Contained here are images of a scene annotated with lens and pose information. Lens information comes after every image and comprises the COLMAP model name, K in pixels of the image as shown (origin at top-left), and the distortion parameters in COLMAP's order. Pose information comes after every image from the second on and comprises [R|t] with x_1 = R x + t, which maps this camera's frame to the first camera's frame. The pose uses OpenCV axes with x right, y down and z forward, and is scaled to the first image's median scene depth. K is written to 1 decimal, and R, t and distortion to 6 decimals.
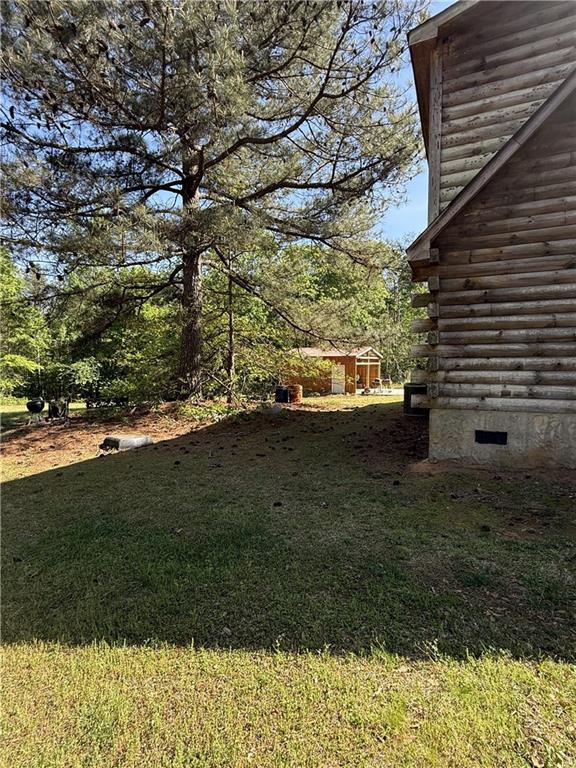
lens RADIAL K [[380.1, 0, 290.3], [0, 380.1, 385.5], [0, 0, 1]] dist [-0.001731, 0.000070]
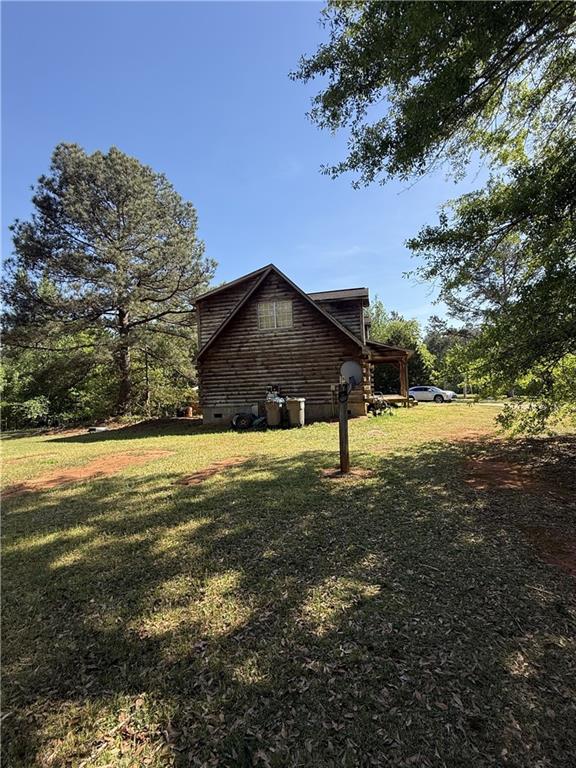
lens RADIAL K [[352.6, 0, 284.9], [0, 352.6, 389.4], [0, 0, 1]] dist [-0.000643, 0.000067]
pose [[0.985541, -0.038900, 0.164908, 0.266762], [0.049790, 0.996807, -0.062428, 0.056302], [-0.161953, 0.069737, 0.984331, -0.976458]]
